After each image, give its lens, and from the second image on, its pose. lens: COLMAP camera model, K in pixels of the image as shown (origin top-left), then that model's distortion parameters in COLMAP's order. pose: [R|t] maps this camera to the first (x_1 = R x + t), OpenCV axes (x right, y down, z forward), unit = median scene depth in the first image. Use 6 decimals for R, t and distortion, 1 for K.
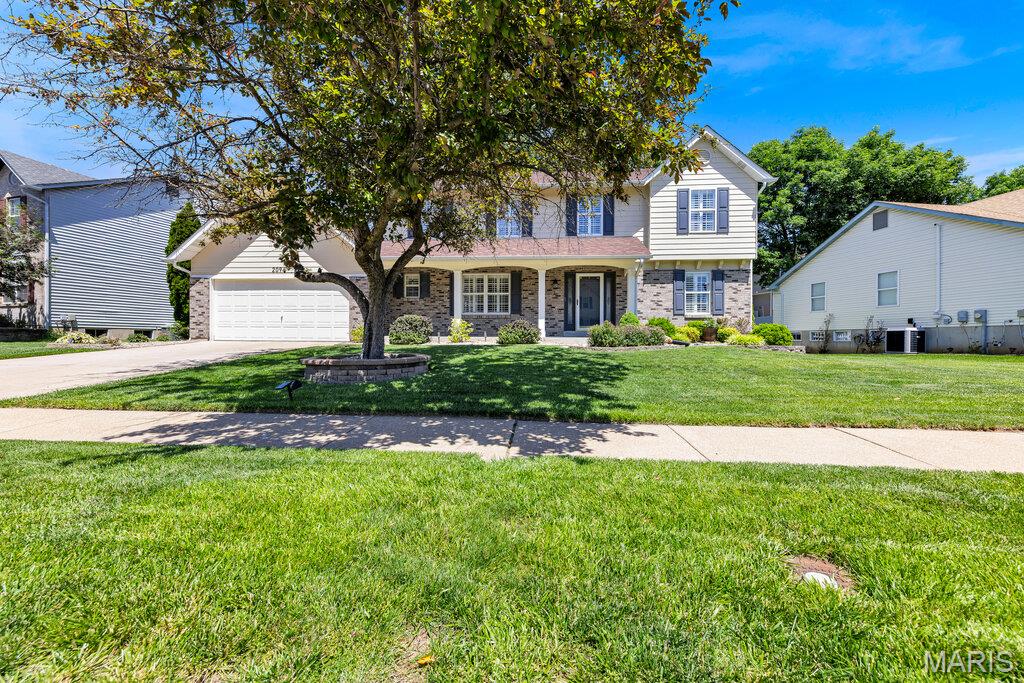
lens RADIAL K [[413.8, 0, 510.1], [0, 413.8, 342.6], [0, 0, 1]] dist [0.008128, -0.000569]
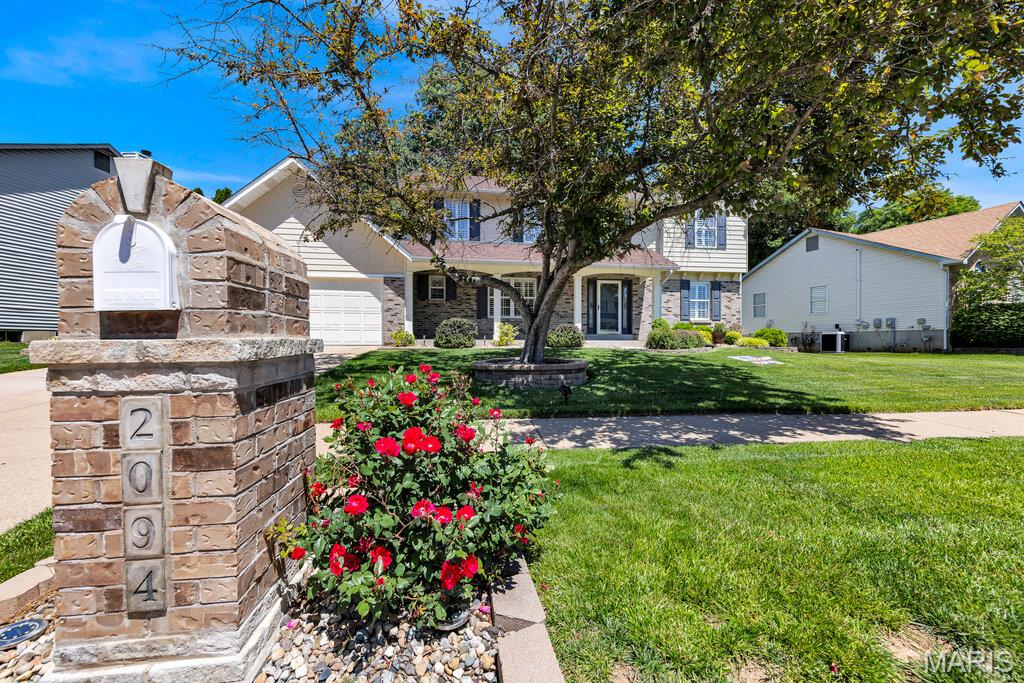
lens RADIAL K [[413.8, 0, 513.9], [0, 413.8, 345.1], [0, 0, 1]] dist [0.008128, -0.000569]
pose [[0.974795, -0.004904, 0.223048, -0.298010], [0.004360, 0.999986, 0.002930, -0.004239], [-0.223060, -0.001883, 0.974803, 0.008855]]
